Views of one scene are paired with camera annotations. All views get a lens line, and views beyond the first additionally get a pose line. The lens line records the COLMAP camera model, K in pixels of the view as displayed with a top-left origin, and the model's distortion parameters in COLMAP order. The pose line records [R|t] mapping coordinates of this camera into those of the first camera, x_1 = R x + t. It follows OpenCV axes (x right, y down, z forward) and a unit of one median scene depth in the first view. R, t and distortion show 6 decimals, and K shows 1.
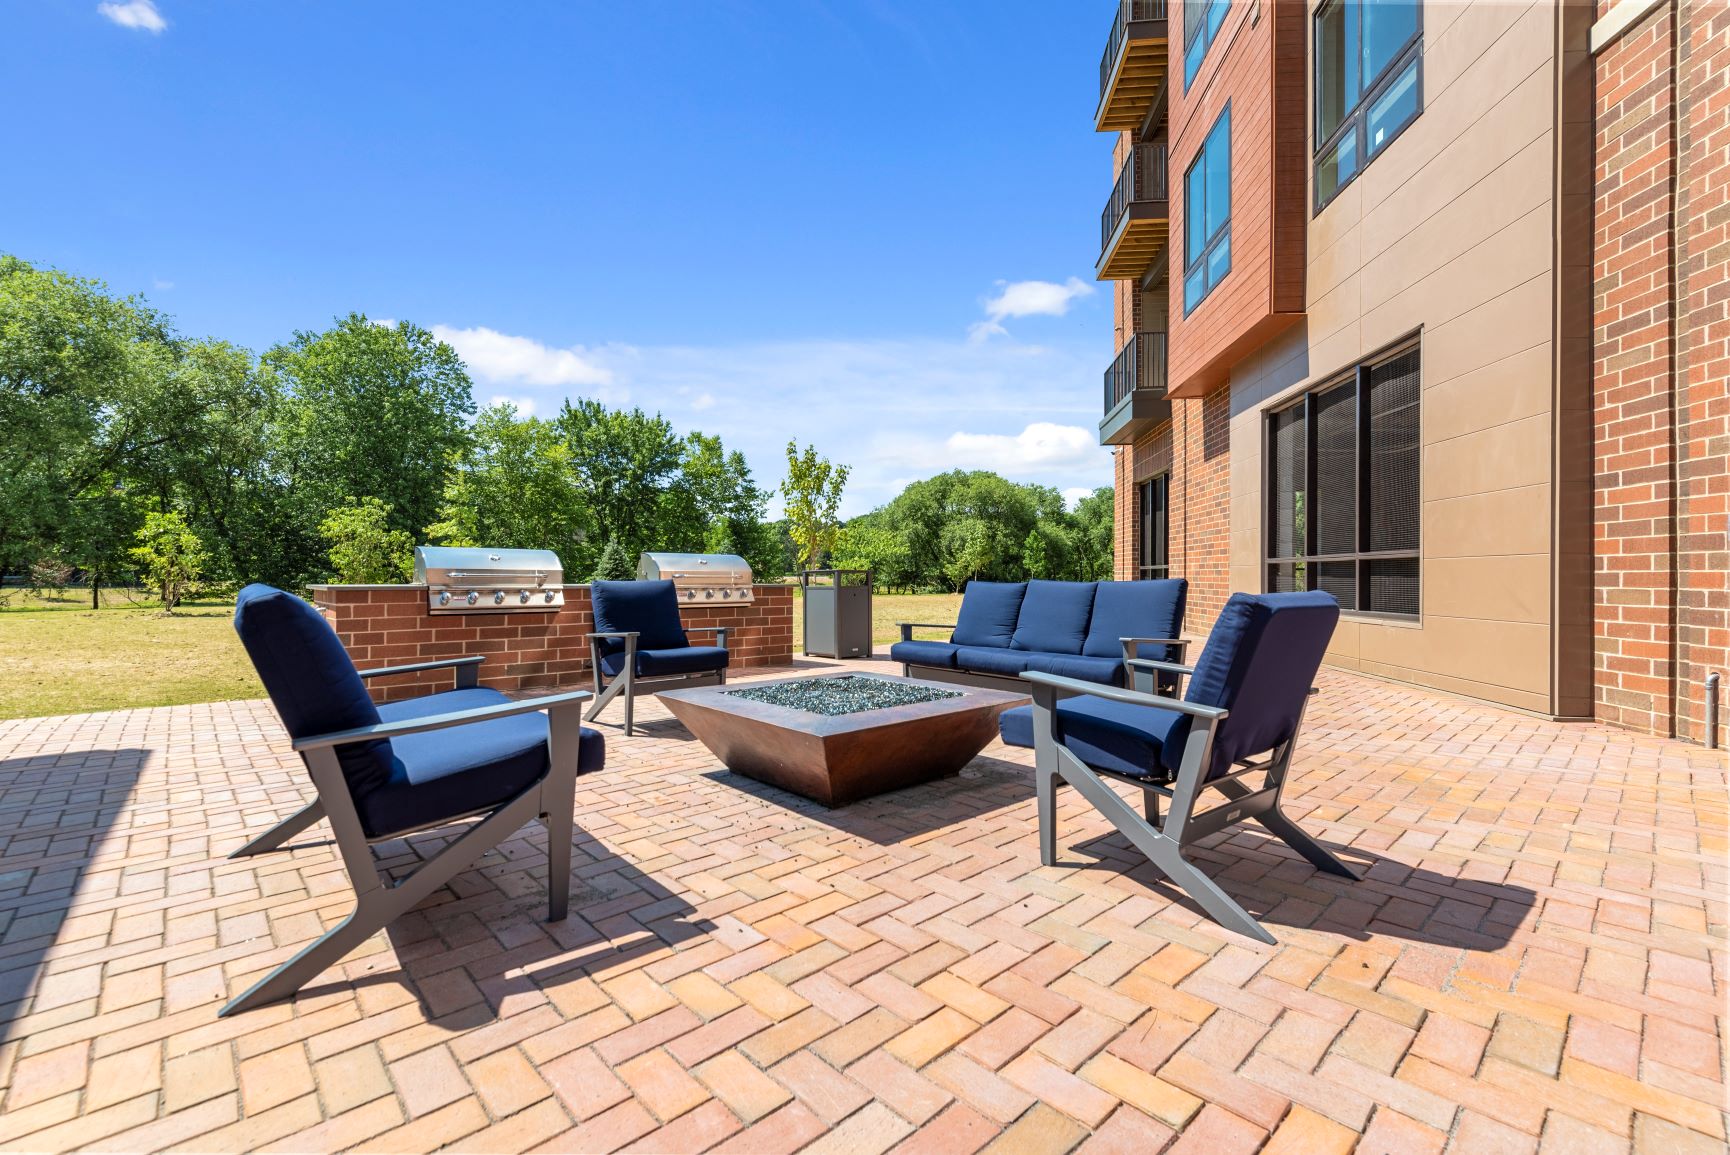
lens RADIAL K [[748.7, 0, 861.5], [0, 748.7, 578.1], [0, 0, 1]] dist [0.002517, -0.000557]
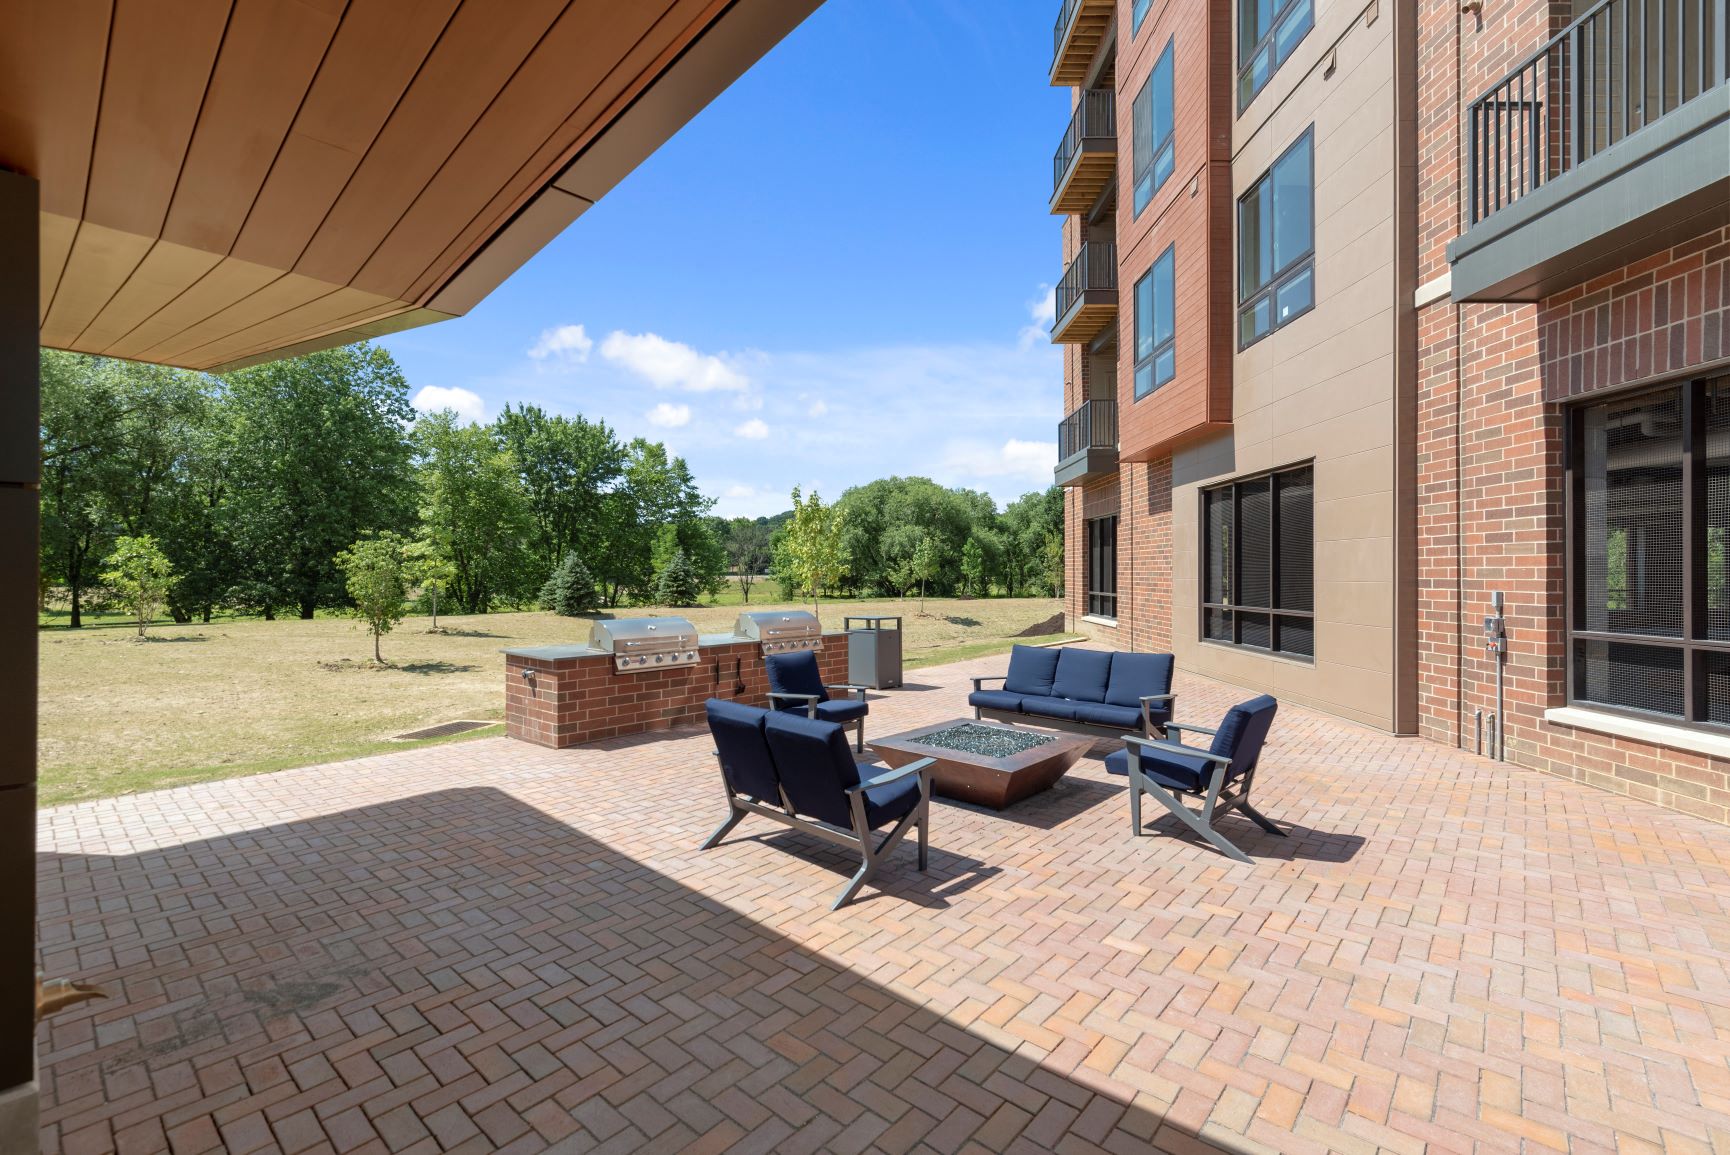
lens RADIAL K [[748.7, 0, 868.2], [0, 748.7, 577.2], [0, 0, 1]] dist [0.002517, -0.000557]
pose [[0.994634, -0.004600, 0.103350, -0.237794], [0.004512, 0.999989, 0.001083, -0.109051], [-0.103354, -0.000611, 0.994644, -0.319775]]
